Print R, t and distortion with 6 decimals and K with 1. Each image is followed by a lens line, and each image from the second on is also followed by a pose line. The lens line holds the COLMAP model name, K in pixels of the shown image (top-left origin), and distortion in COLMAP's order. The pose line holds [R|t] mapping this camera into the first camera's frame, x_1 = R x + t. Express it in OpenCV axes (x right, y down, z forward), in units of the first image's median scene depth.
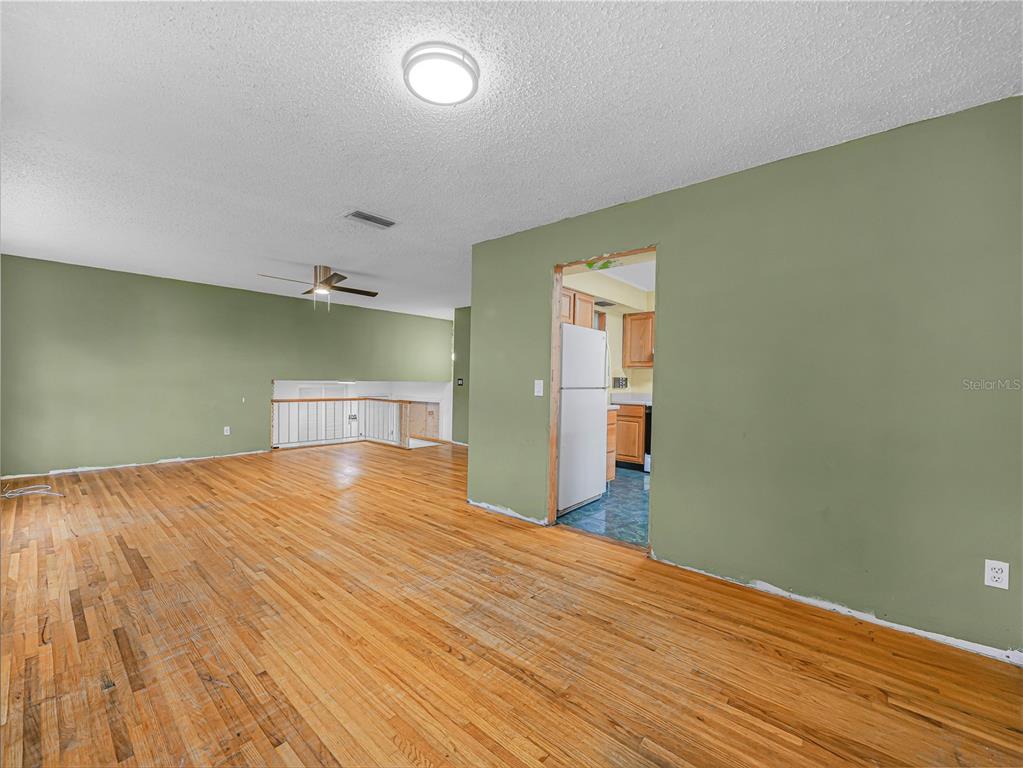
lens RADIAL K [[415.4, 0, 508.3], [0, 415.4, 387.3], [0, 0, 1]] dist [-0.021038, 0.000290]
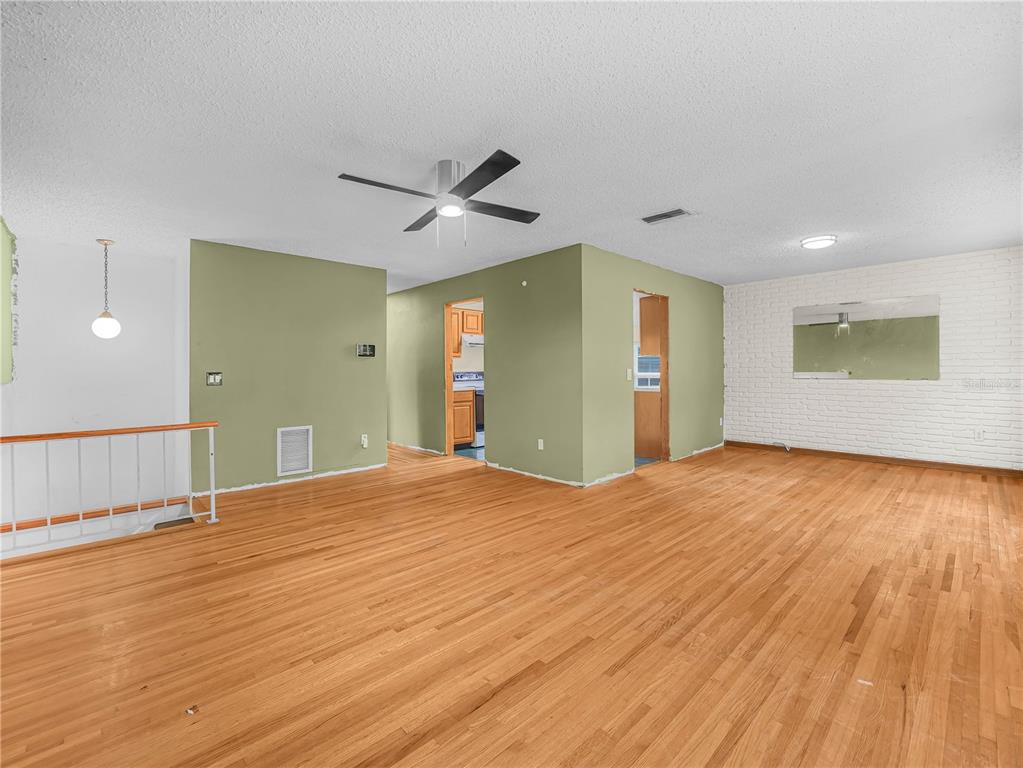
lens RADIAL K [[442.8, 0, 509.1], [0, 442.8, 379.3], [0, 0, 1]] dist [-0.011201, -0.000479]
pose [[0.118020, -0.044036, 0.992034, -1.140711], [0.027746, 0.998772, 0.041035, -0.044334], [-0.992623, 0.022682, 0.119097, 0.978535]]
